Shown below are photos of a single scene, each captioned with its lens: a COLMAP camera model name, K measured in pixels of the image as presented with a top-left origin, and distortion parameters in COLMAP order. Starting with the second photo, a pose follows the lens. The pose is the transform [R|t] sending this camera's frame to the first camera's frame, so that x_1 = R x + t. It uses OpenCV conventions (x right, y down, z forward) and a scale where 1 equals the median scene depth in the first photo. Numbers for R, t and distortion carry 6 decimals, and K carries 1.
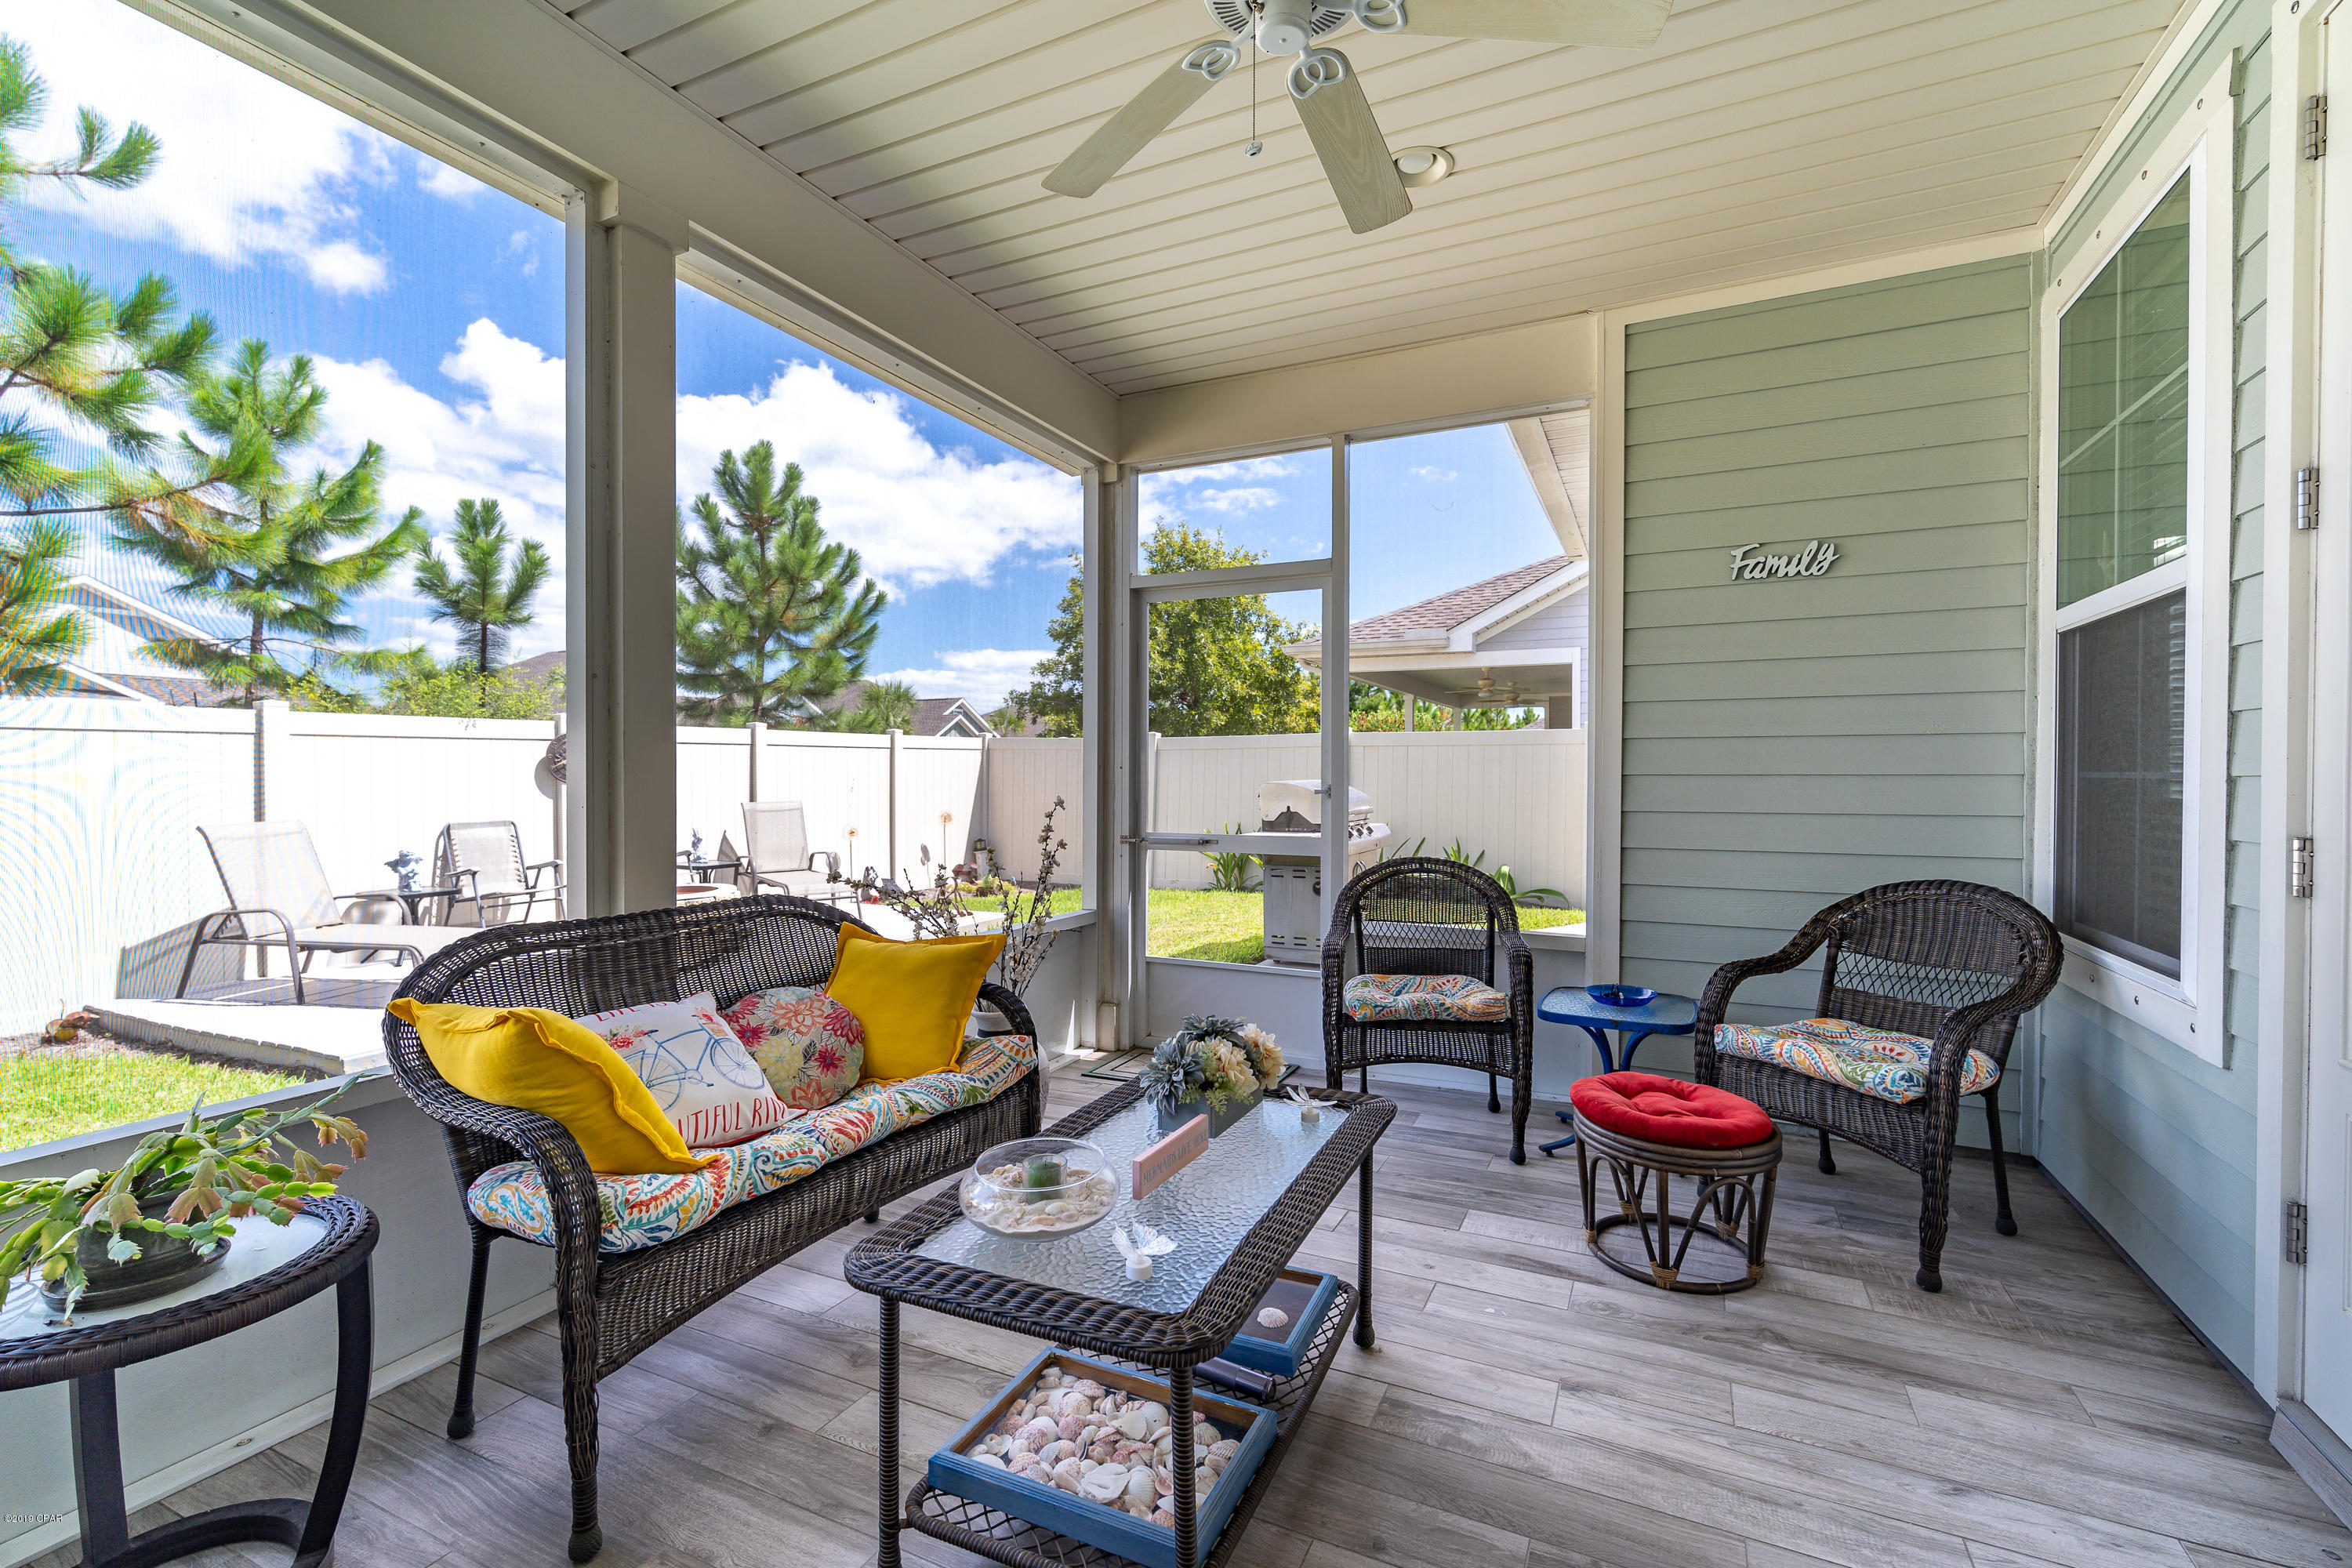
lens RADIAL K [[1021.1, 0, 1175.0], [0, 1021.1, 777.0], [0, 0, 1]] dist [0.000508, 0.000088]
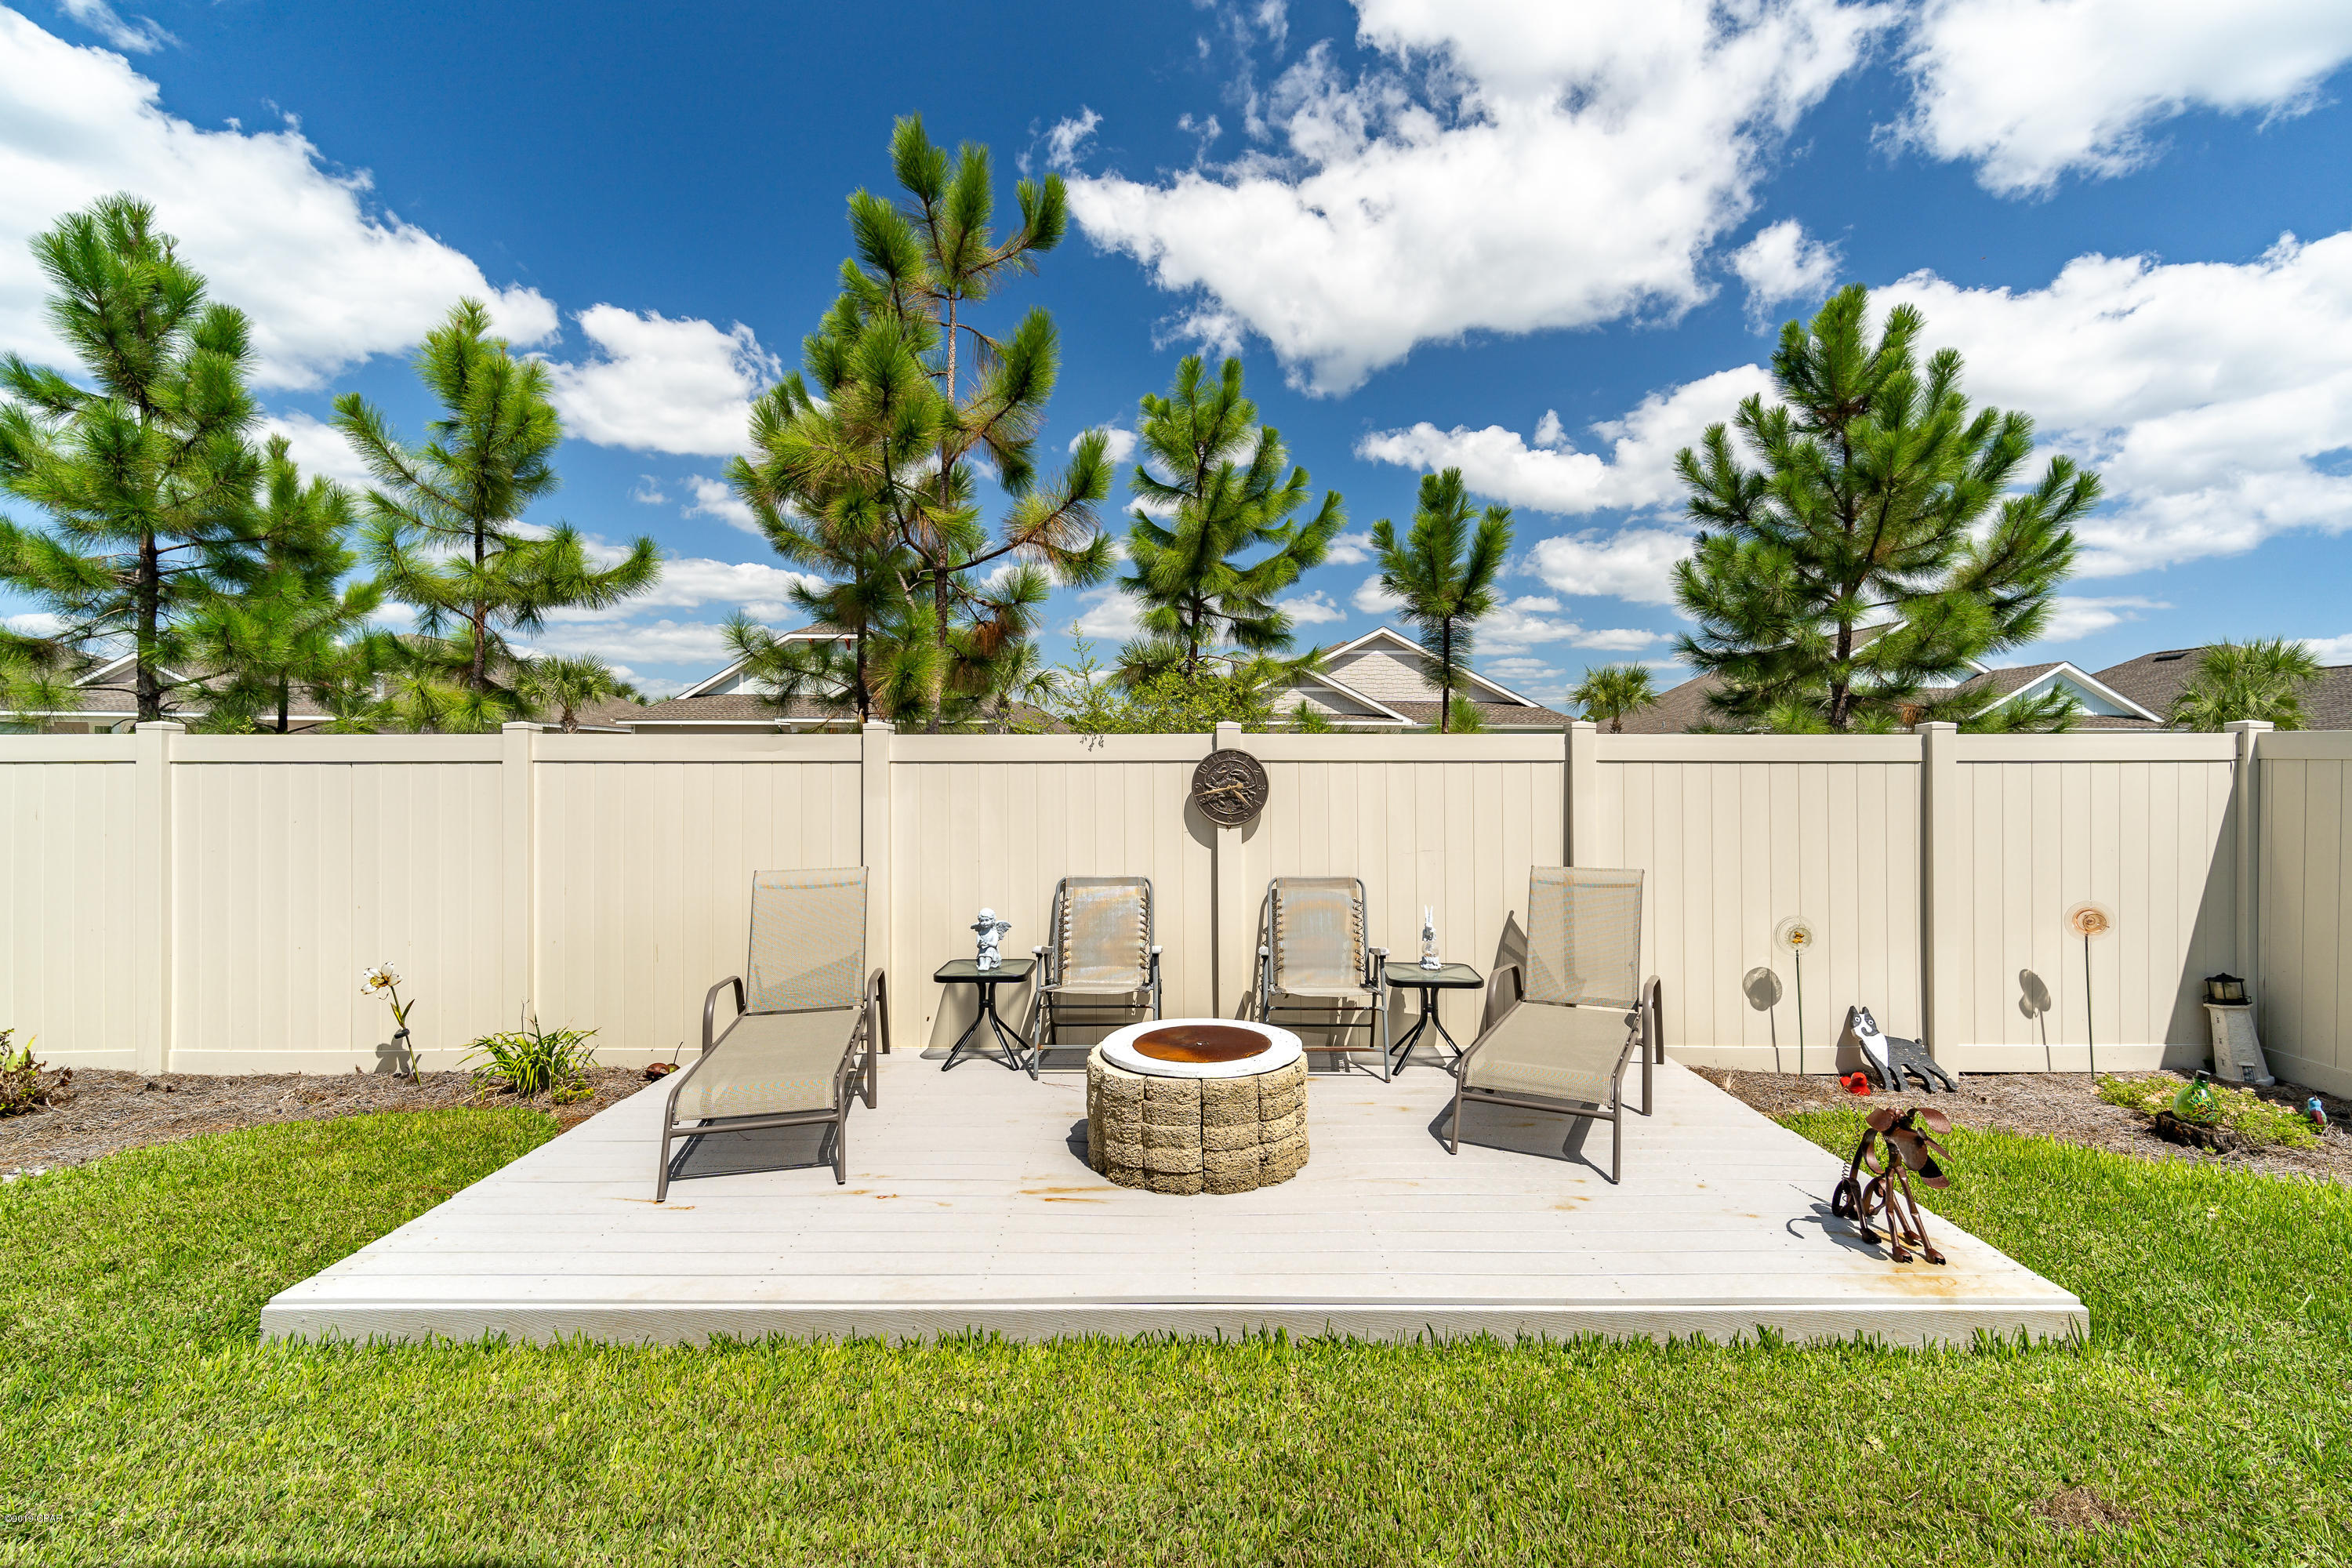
lens RADIAL K [[1021.1, 0, 1179.9], [0, 1021.1, 767.5], [0, 0, 1]] dist [0.000508, 0.000088]
pose [[0.438377, 0.000201, -0.898791, -0.002579], [-0.010648, 0.999931, -0.004970, -0.017038], [0.898728, 0.011749, 0.438348, 0.420069]]
